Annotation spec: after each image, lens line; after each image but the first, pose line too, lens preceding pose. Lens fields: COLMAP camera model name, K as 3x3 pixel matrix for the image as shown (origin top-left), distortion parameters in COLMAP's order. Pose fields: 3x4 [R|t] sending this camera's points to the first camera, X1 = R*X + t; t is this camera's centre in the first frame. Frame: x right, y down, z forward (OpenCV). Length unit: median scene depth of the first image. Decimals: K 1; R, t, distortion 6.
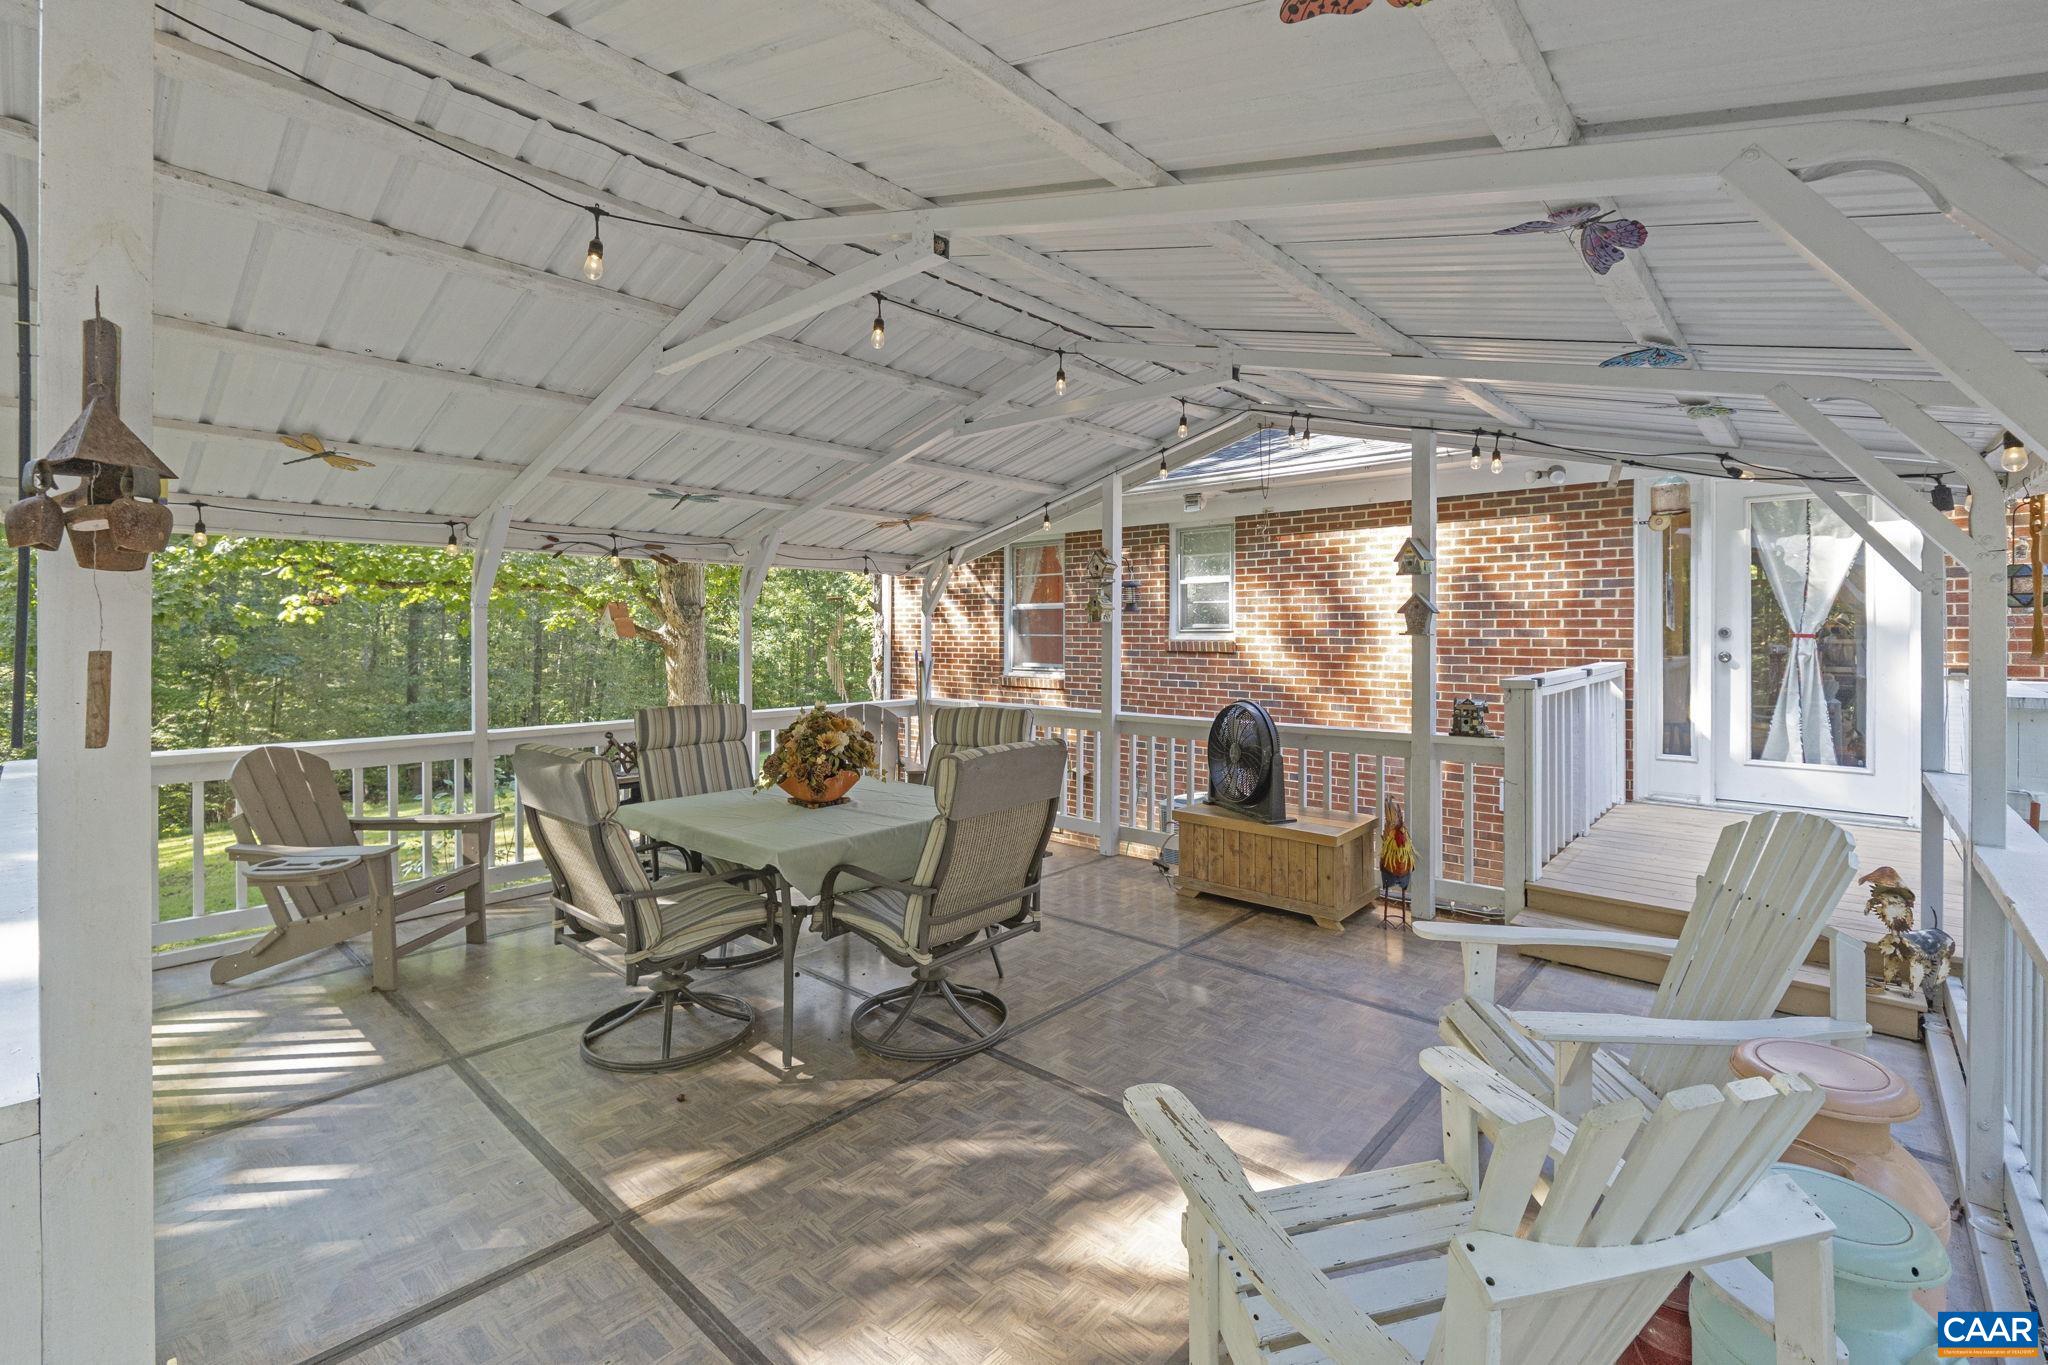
lens RADIAL K [[893.4, 0, 1038.7], [0, 893.4, 650.6], [0, 0, 1]] dist [-0.005084, -0.000778]
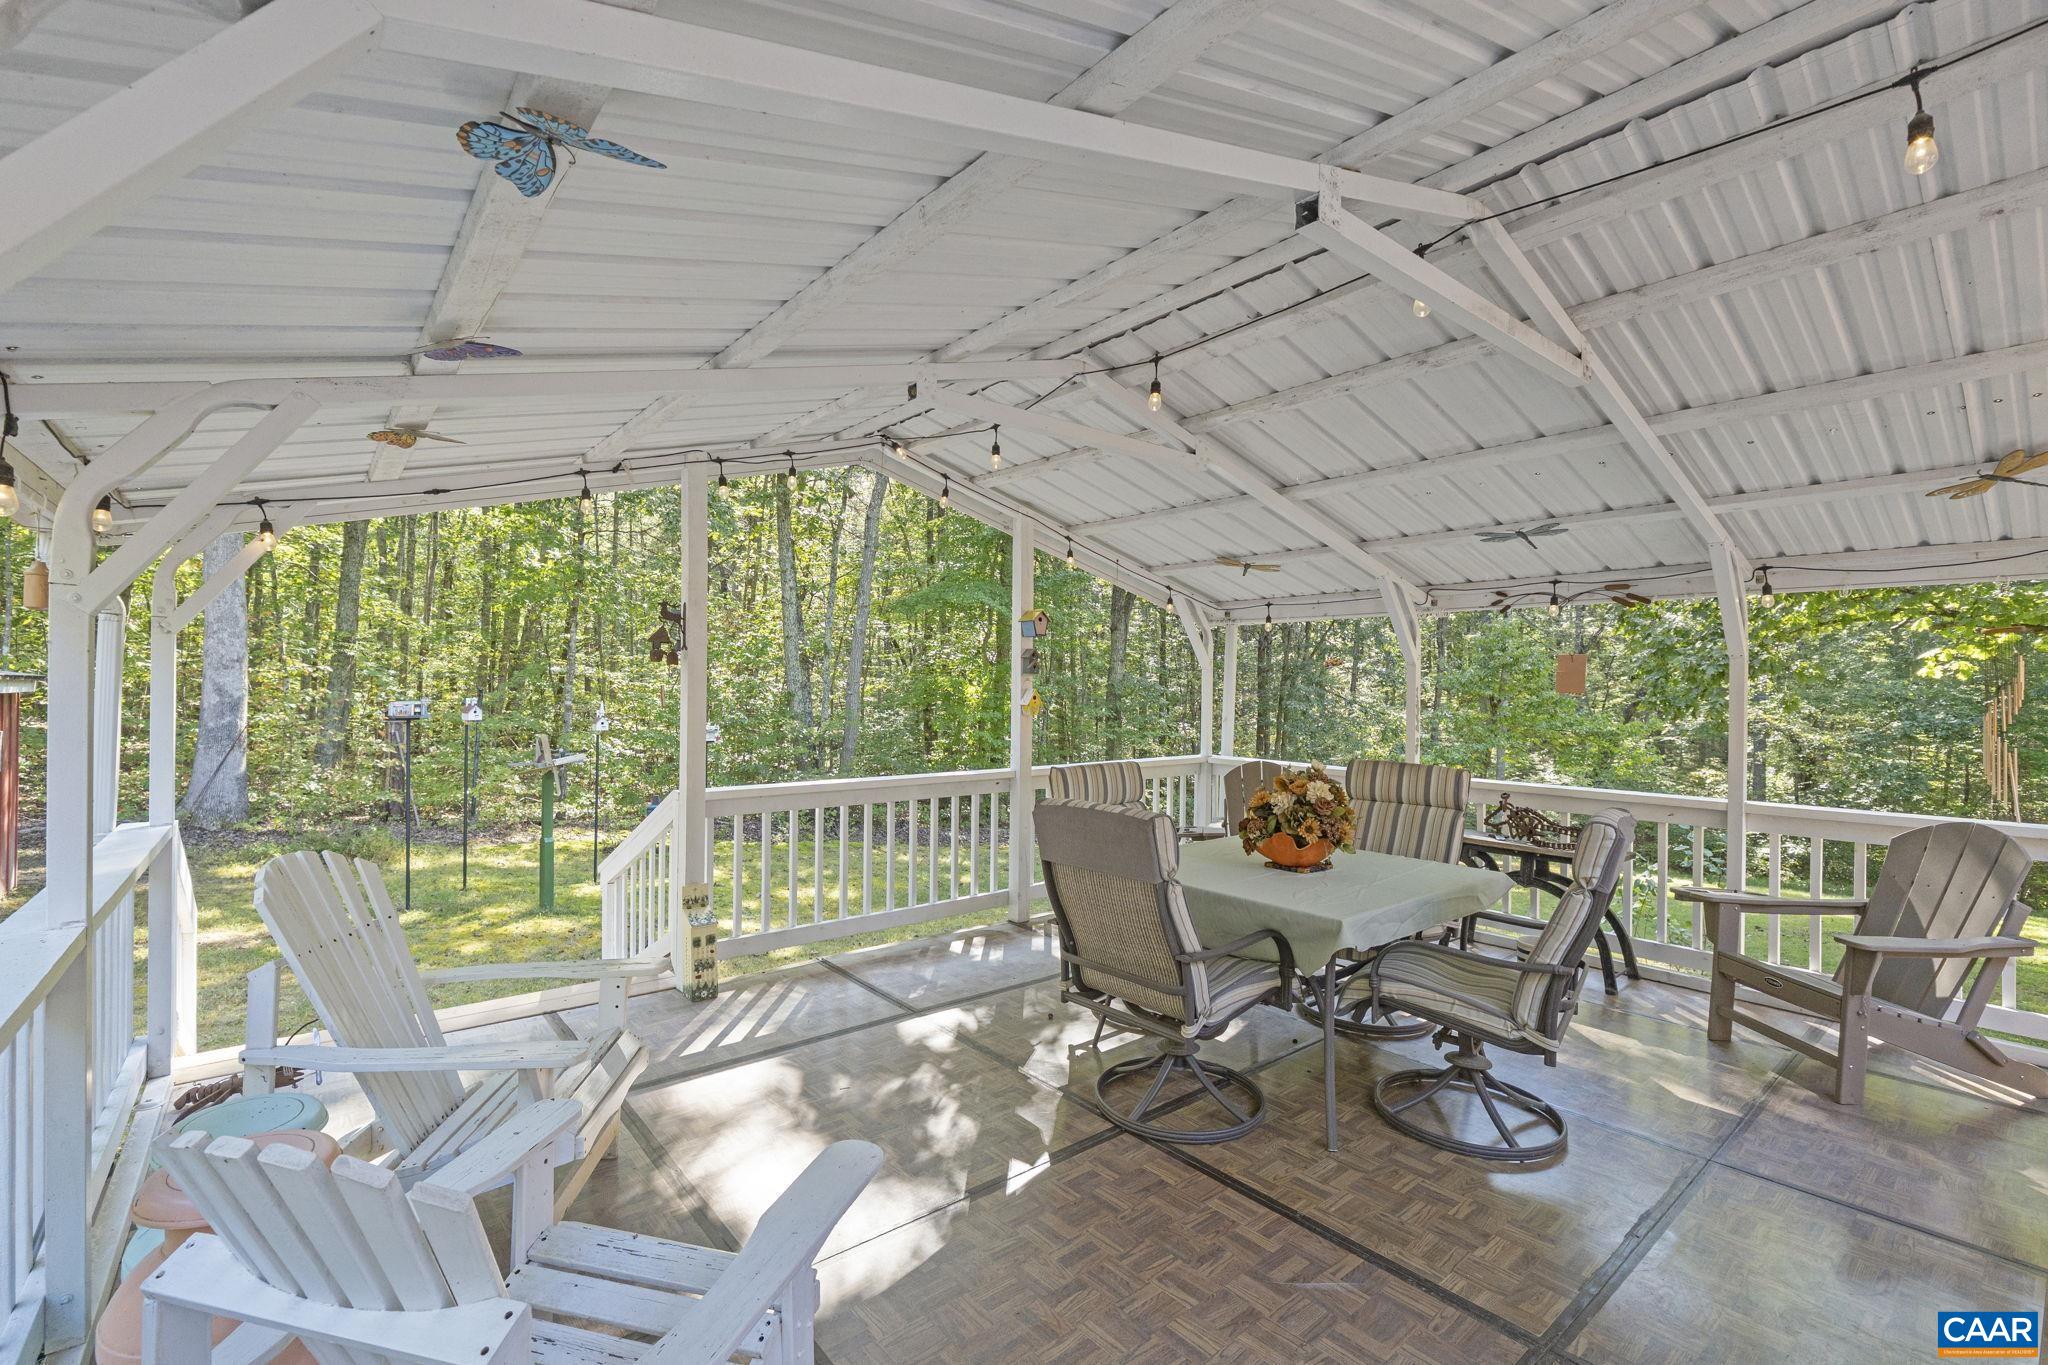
lens RADIAL K [[900.7, 0, 1008.8], [0, 900.7, 691.5], [0, 0, 1]] dist [-0.002060, -0.000141]
pose [[-0.162966, 0.004886, -0.986620, 0.567580], [-0.025186, 0.999641, 0.009111, -0.012098], [0.986310, 0.026334, -0.162784, 0.654435]]
